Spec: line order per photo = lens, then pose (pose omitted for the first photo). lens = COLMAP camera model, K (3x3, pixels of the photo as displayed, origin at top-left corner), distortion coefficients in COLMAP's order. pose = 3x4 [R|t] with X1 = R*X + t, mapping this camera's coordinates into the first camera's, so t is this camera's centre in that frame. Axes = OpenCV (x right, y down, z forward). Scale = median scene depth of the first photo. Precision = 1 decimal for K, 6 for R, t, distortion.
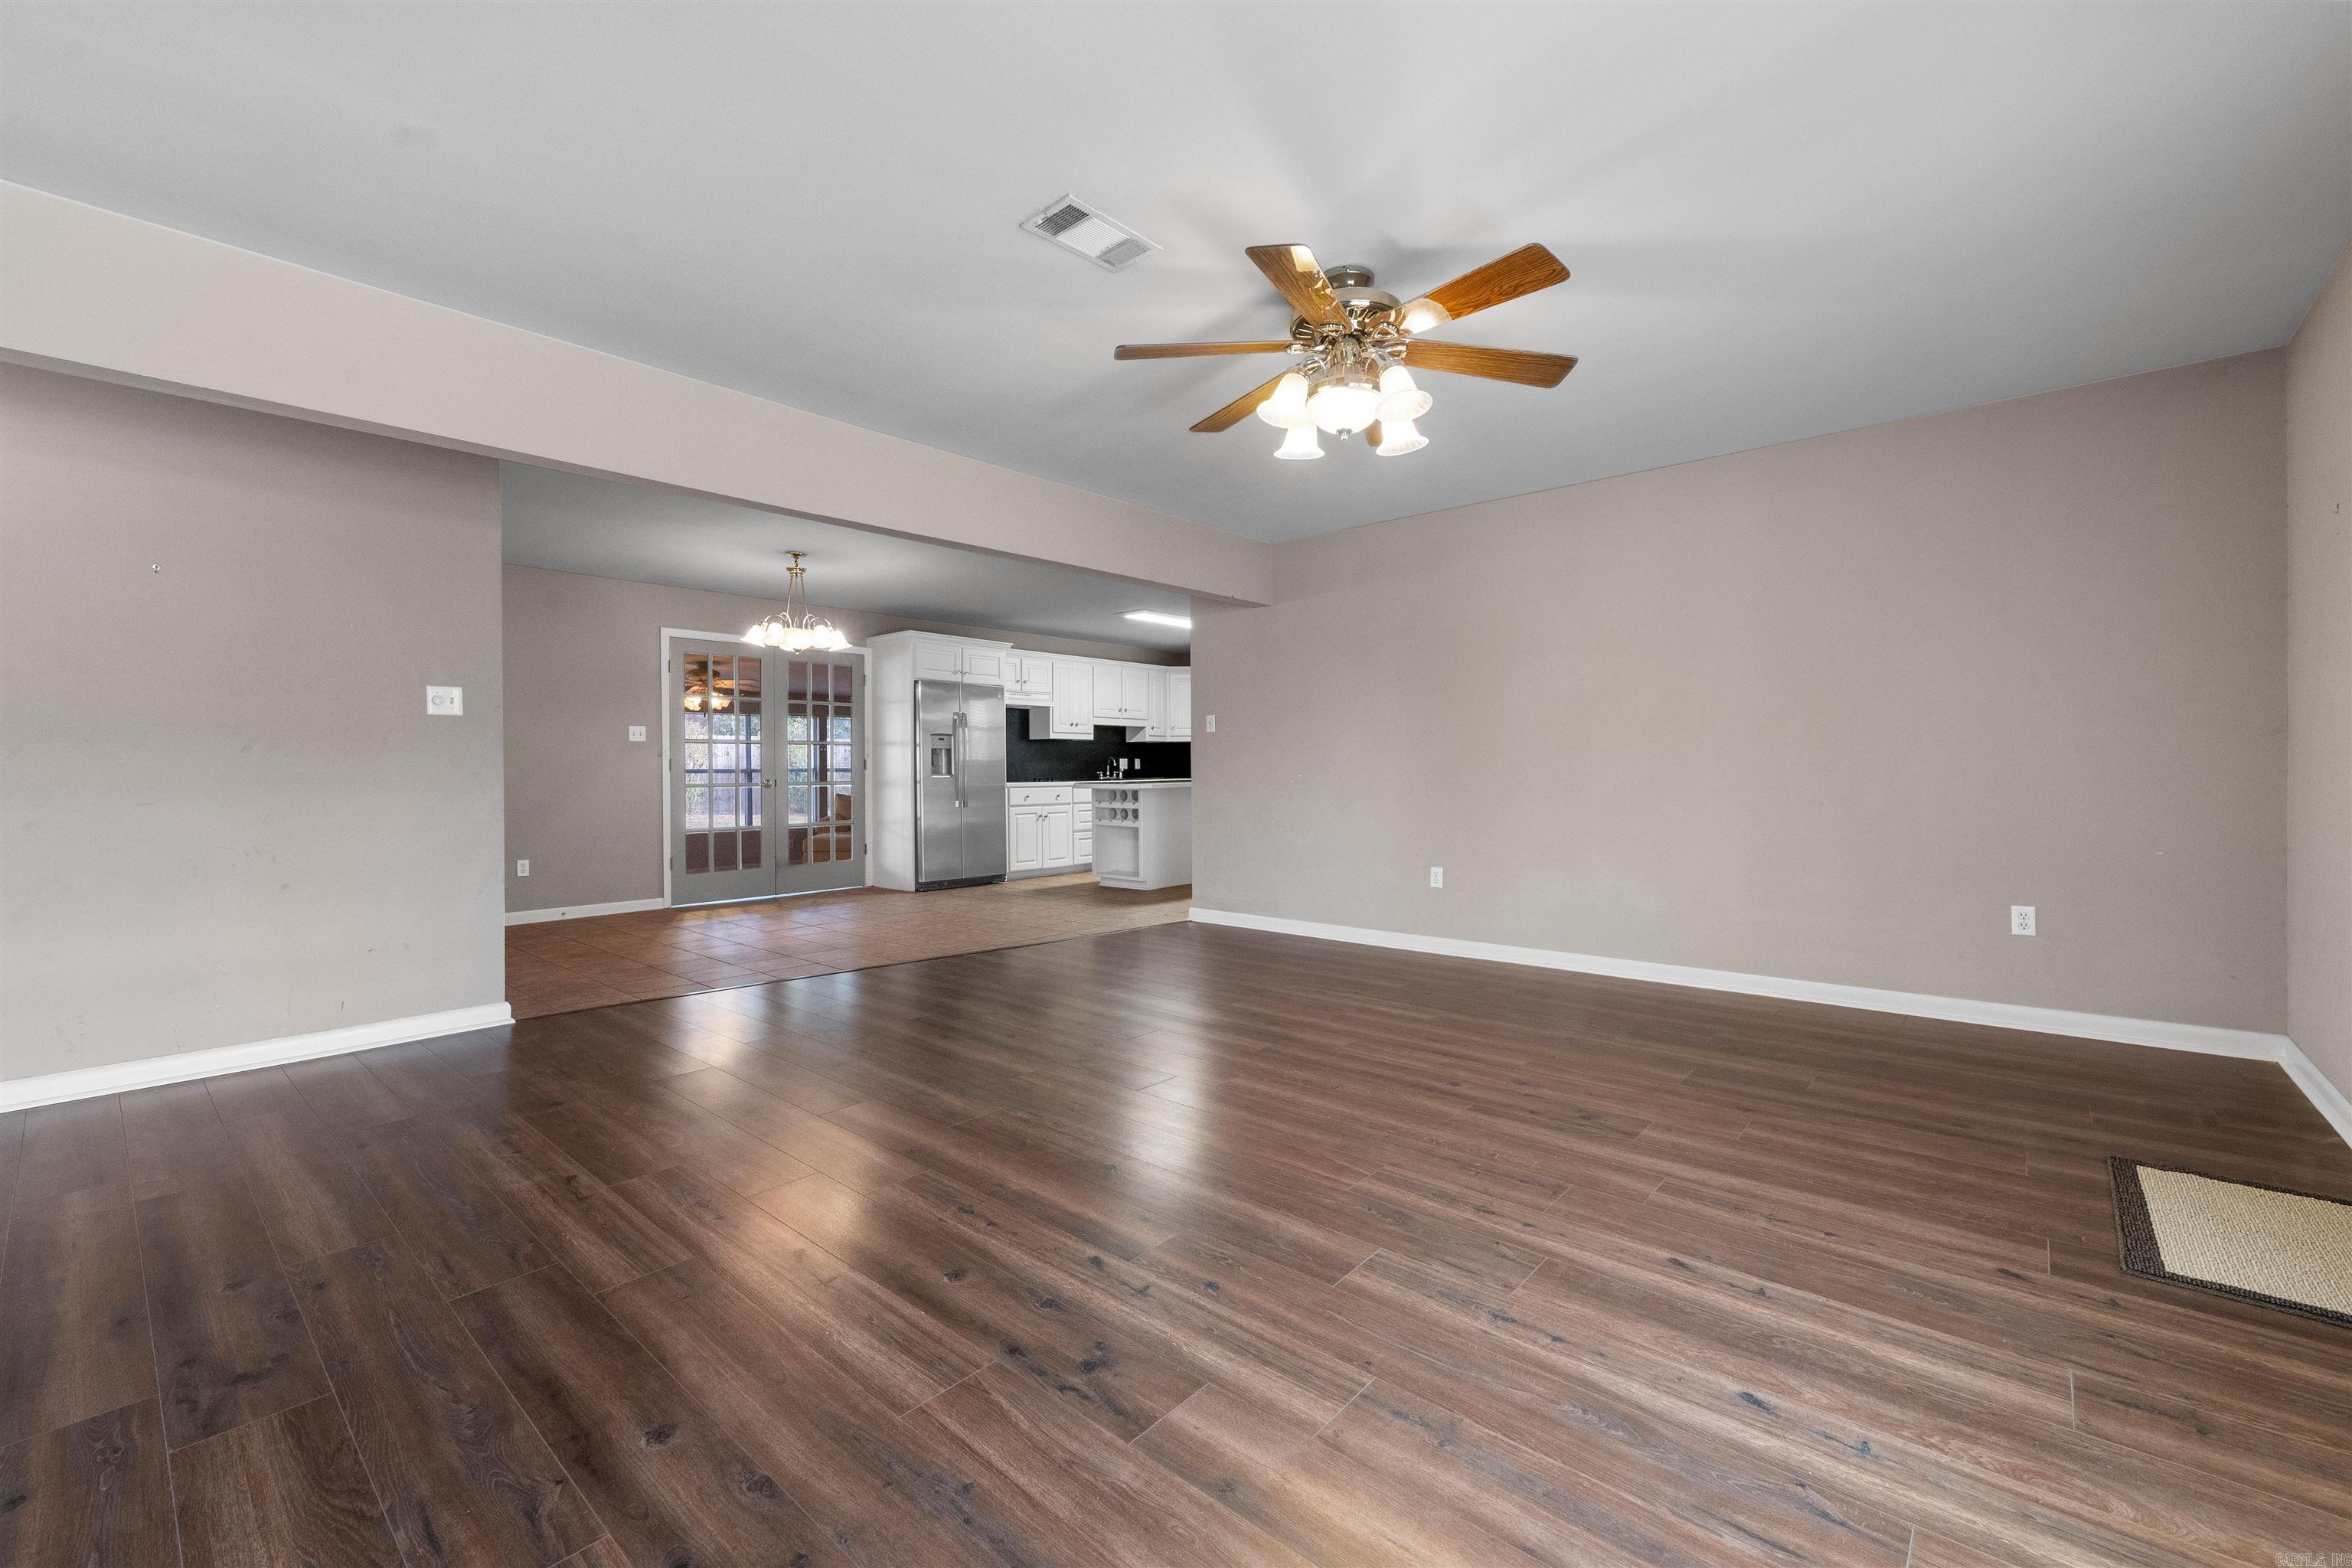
lens RADIAL K [[963.6, 0, 1183.0], [0, 963.6, 772.1], [0, 0, 1]] dist [0.007463, -0.001930]
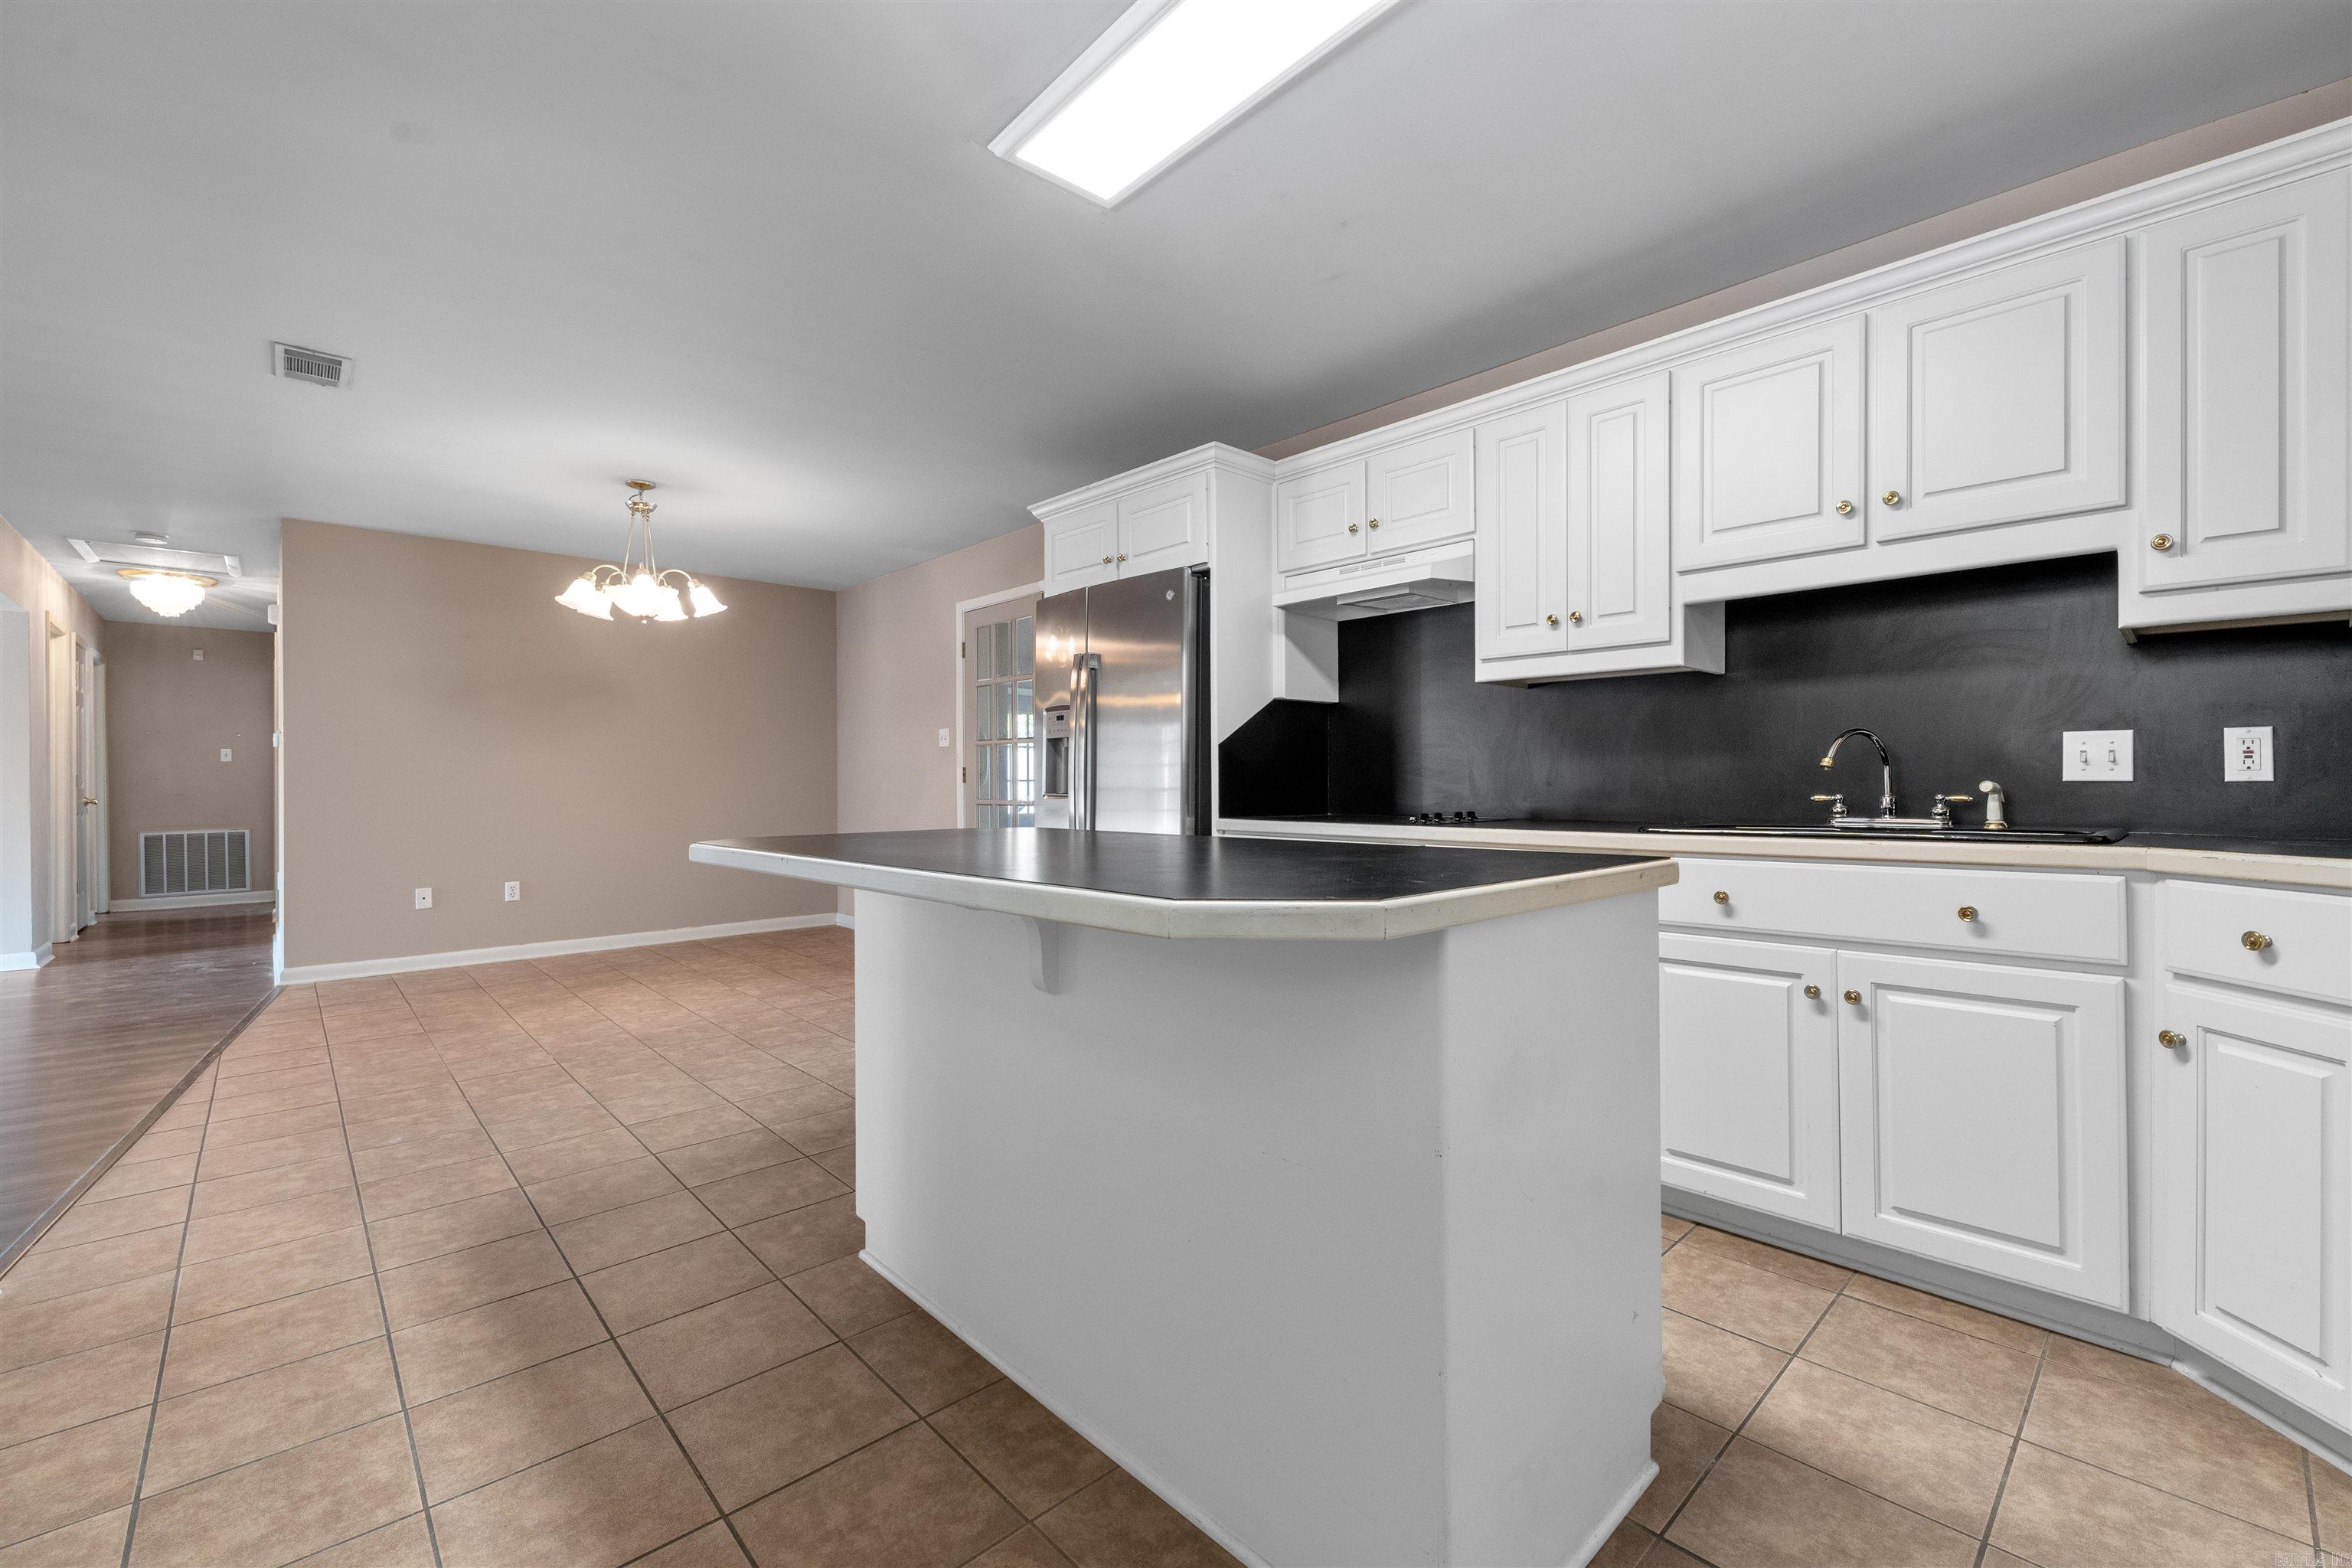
lens RADIAL K [[963.6, 0, 1178.2], [0, 963.6, 778.9], [0, 0, 1]] dist [0.007463, -0.001930]
pose [[-0.100299, 0.007389, -0.994930, 0.211284], [0.002446, 0.999971, 0.007180, -0.007707], [0.994954, -0.001714, -0.100315, 1.120916]]
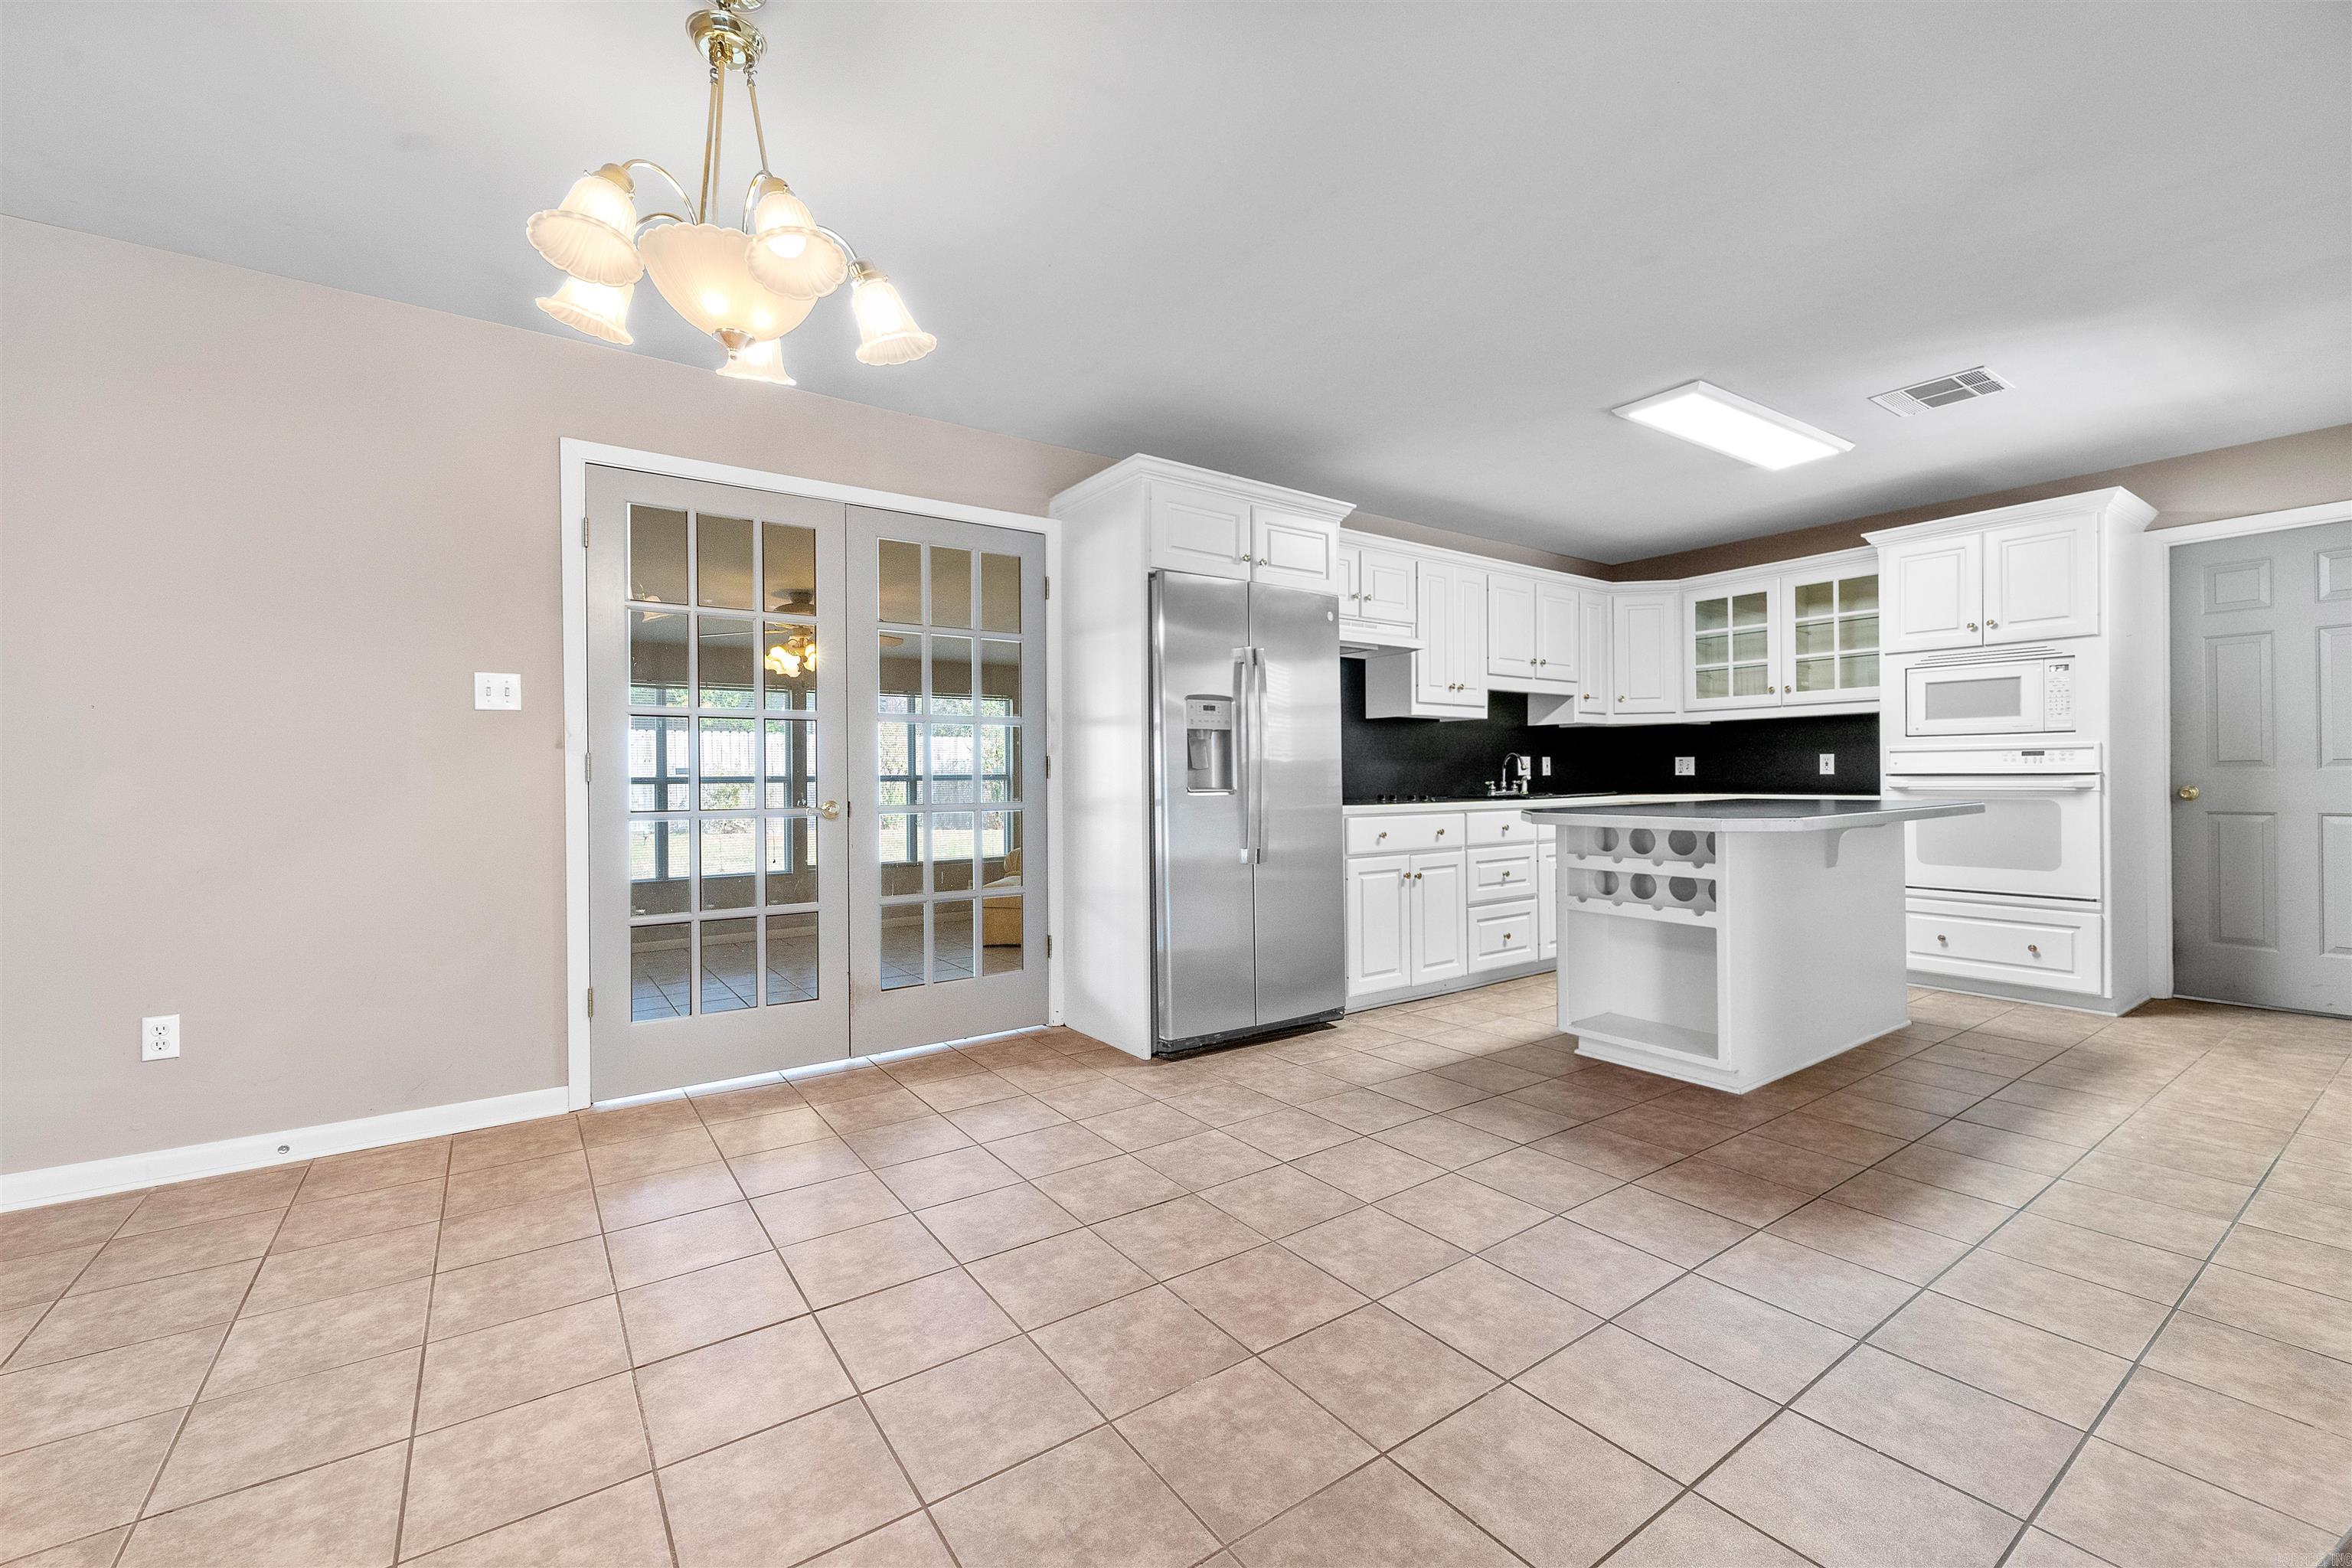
lens RADIAL K [[963.6, 0, 1176.1], [0, 963.6, 782.0], [0, 0, 1]] dist [0.007463, -0.001930]
pose [[0.971616, 0.000622, -0.236562, -0.165226], [0.000008, 0.999996, 0.002661, -0.001989], [0.236563, -0.002587, 0.971613, 0.584722]]
